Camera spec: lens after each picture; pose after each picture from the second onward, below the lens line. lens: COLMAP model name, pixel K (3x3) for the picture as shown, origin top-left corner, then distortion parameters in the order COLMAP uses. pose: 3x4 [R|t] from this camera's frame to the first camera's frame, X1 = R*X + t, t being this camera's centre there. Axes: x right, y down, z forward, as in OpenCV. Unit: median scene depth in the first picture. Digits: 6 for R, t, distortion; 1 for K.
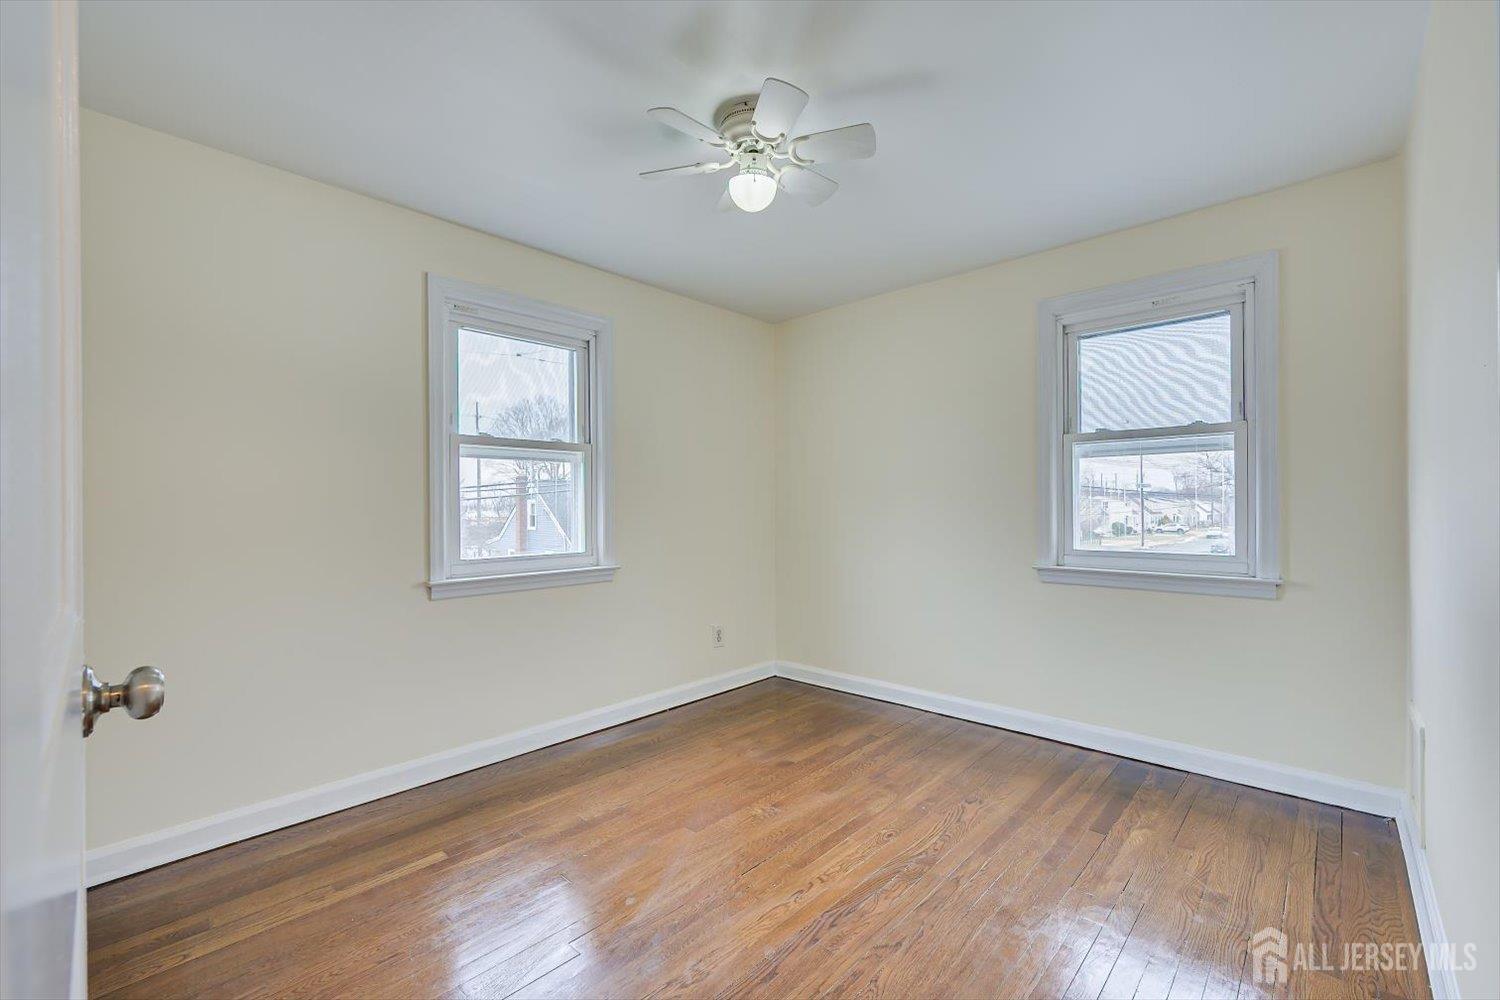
lens RADIAL K [[654.1, 0, 756.0], [0, 654.1, 508.7], [0, 0, 1]] dist [-0.000829, 0.000293]
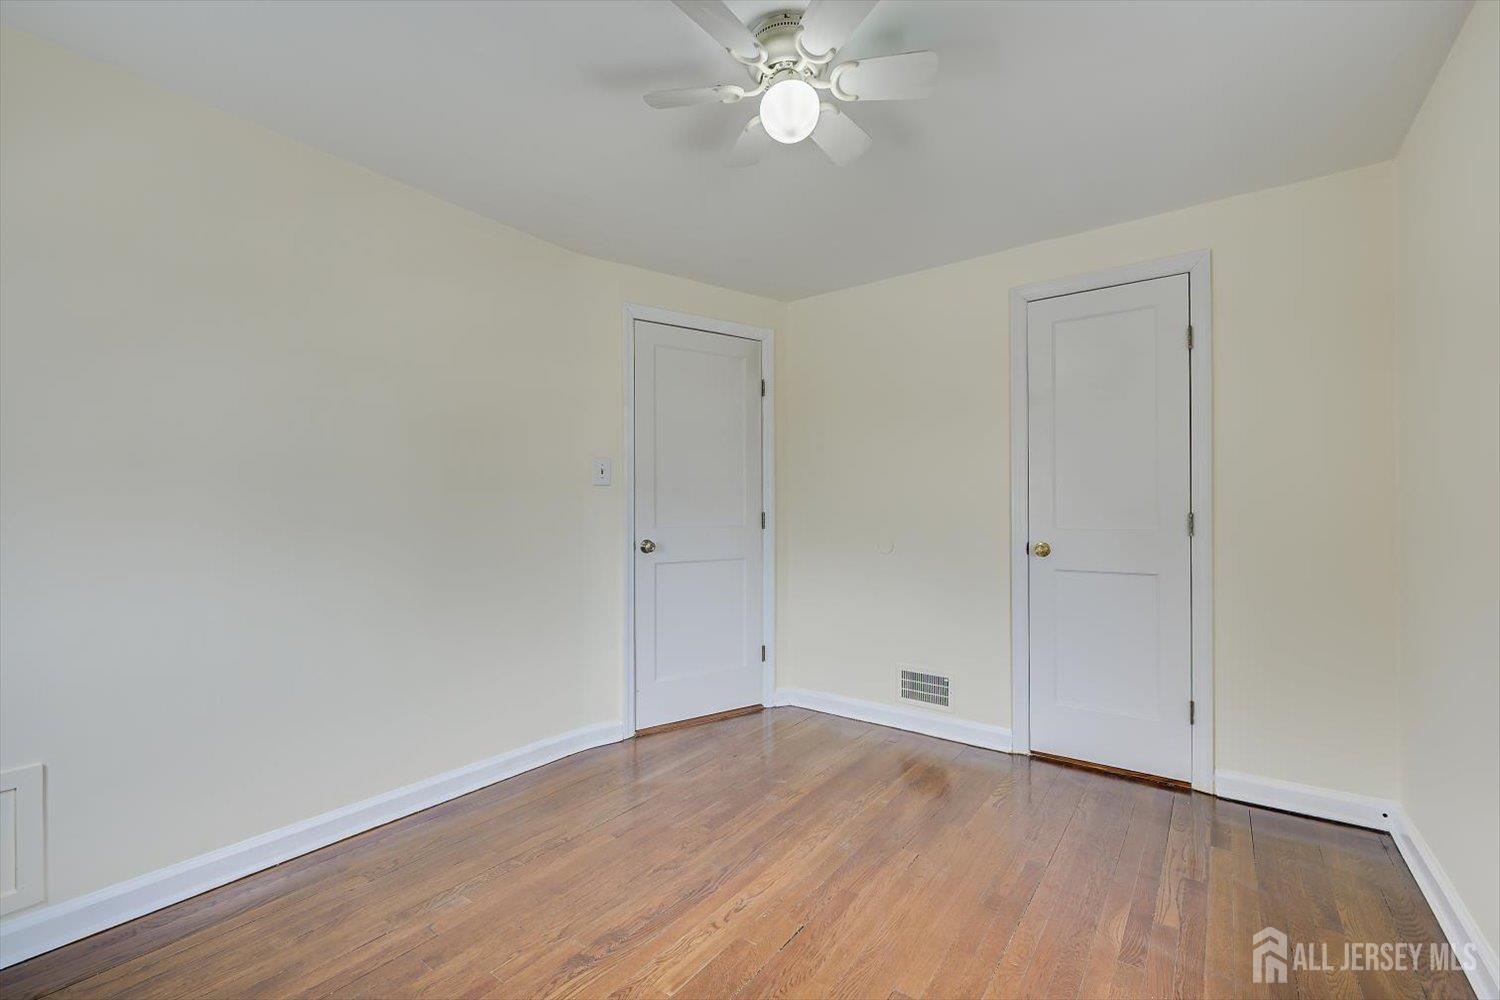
lens RADIAL K [[654.1, 0, 756.0], [0, 654.1, 508.7], [0, 0, 1]] dist [-0.000829, 0.000293]
pose [[-0.993835, 0.004937, -0.110759, 0.146606], [0.004759, 0.999987, 0.001869, -0.004396], [0.110766, 0.001331, -0.993846, 1.986510]]
